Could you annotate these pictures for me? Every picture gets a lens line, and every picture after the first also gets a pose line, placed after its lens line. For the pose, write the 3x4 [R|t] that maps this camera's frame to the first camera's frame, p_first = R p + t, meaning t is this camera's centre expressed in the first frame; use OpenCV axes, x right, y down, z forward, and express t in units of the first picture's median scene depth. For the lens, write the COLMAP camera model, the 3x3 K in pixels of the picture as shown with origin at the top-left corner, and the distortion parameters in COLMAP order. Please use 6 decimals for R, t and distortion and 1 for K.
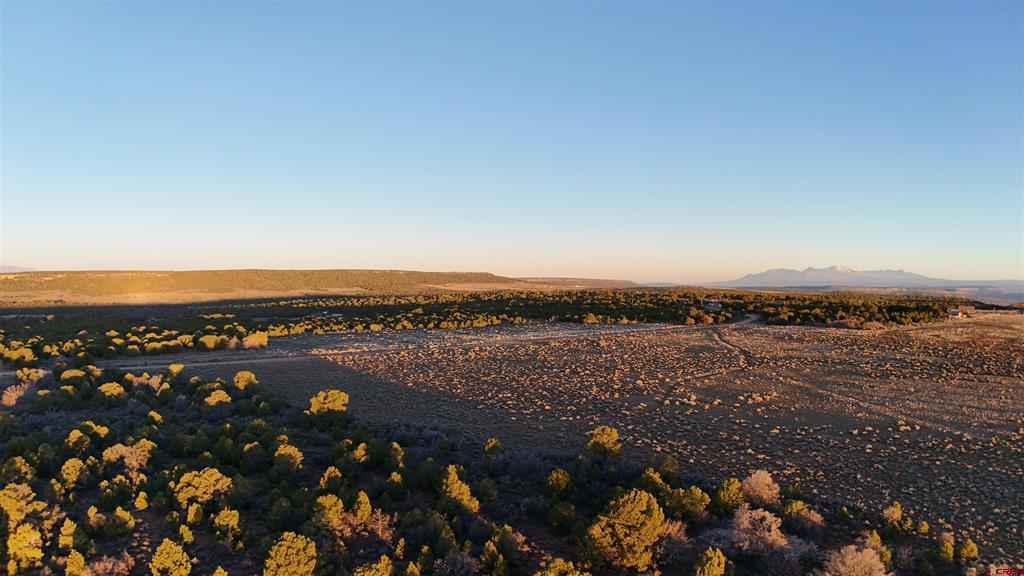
lens RADIAL K [[645.5, 0, 506.7], [0, 645.5, 281.9], [0, 0, 1]] dist [-0.151231, -0.007621]
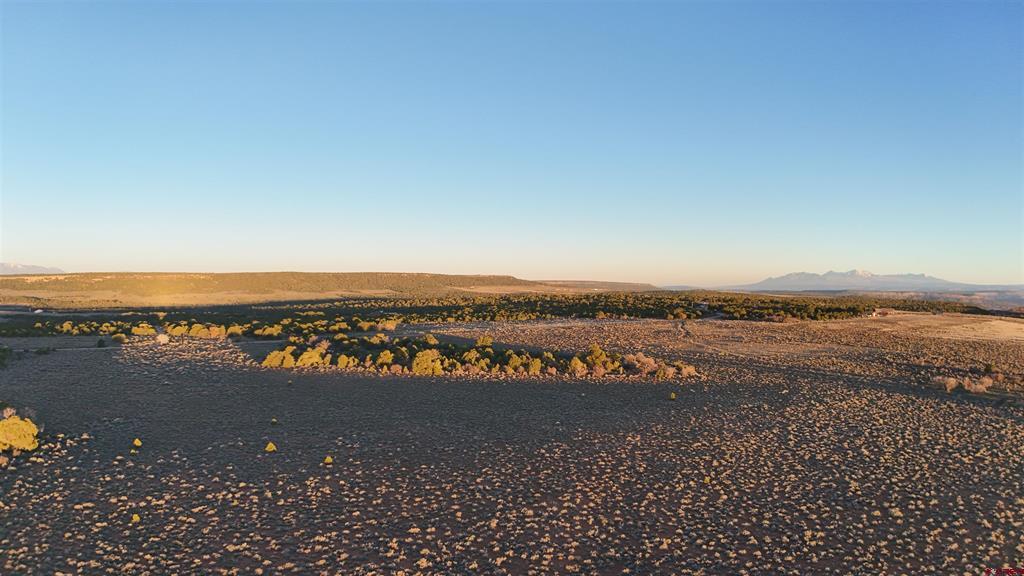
lens RADIAL K [[645.5, 0, 511.0], [0, 645.5, 280.3], [0, 0, 1]] dist [-0.151231, -0.007621]
pose [[0.999719, 0.005053, -0.023176, -0.014374], [-0.005194, 0.999968, -0.006040, -0.003892], [0.023145, 0.006159, 0.999713, -0.175045]]
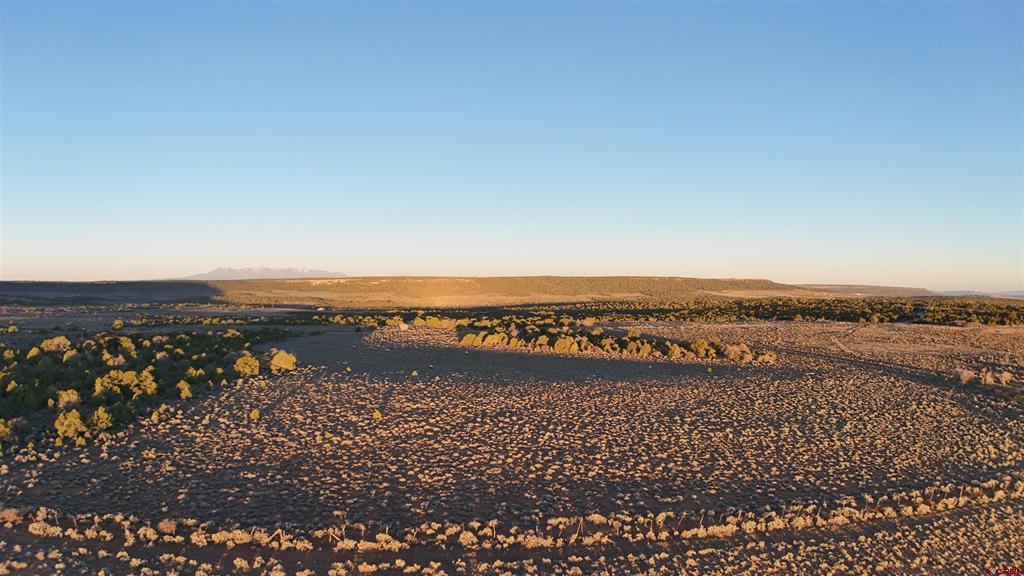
lens RADIAL K [[645.5, 0, 516.7], [0, 645.5, 282.8], [0, 0, 1]] dist [-0.151231, -0.007621]
pose [[0.915137, 0.006981, -0.403083, 0.051562], [-0.009818, 0.999939, -0.004972, -0.003882], [0.403024, 0.008507, 0.915150, -0.240074]]
